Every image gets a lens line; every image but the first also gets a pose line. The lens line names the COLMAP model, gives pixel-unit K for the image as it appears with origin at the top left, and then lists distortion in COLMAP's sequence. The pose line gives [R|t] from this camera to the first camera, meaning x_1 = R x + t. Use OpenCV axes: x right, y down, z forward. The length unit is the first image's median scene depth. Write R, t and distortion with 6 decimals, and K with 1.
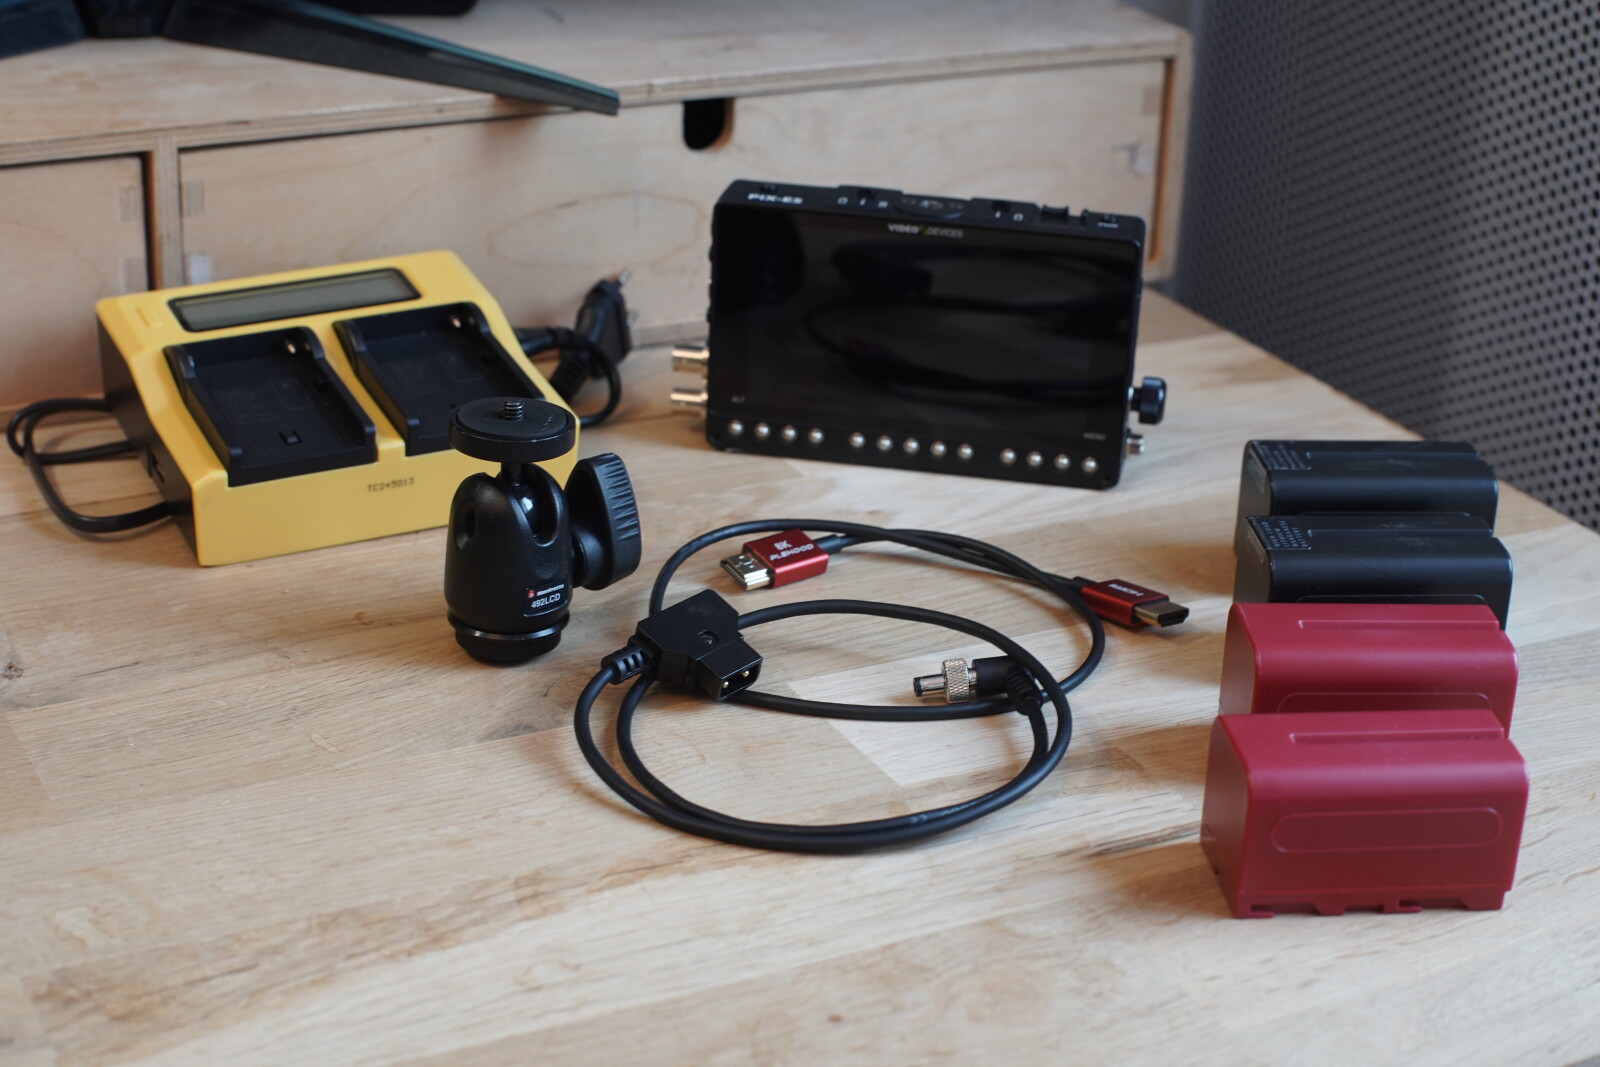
lens RADIAL K [[3041.5, 0, 800.0], [0, 3041.5, 533.5], [0, 0, 1]] dist [-0.333679, 0.196487]
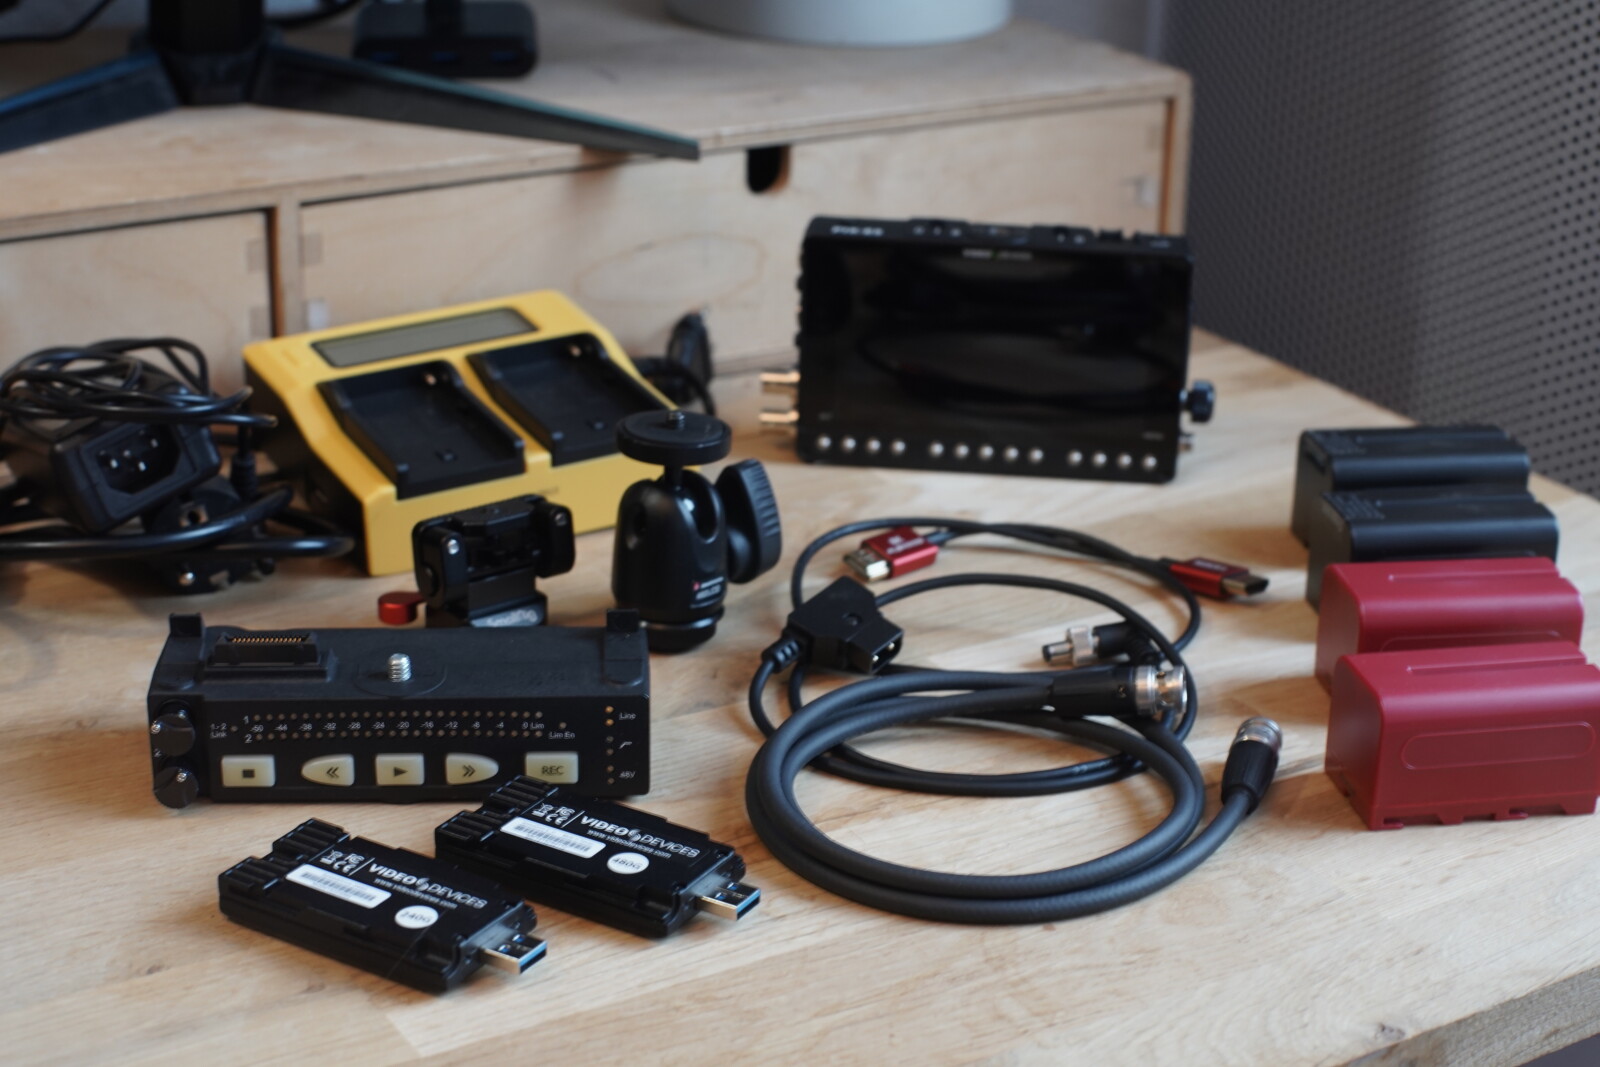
lens RADIAL K [[3041.5, 0, 800.0], [0, 3041.5, 533.5], [0, 0, 1]] dist [-0.333679, 0.196487]
pose [[0.996967, -0.041472, 0.065857, -0.120296], [0.043323, 0.998698, -0.026931, 0.031452], [-0.064654, 0.029702, 0.997466, -0.104109]]
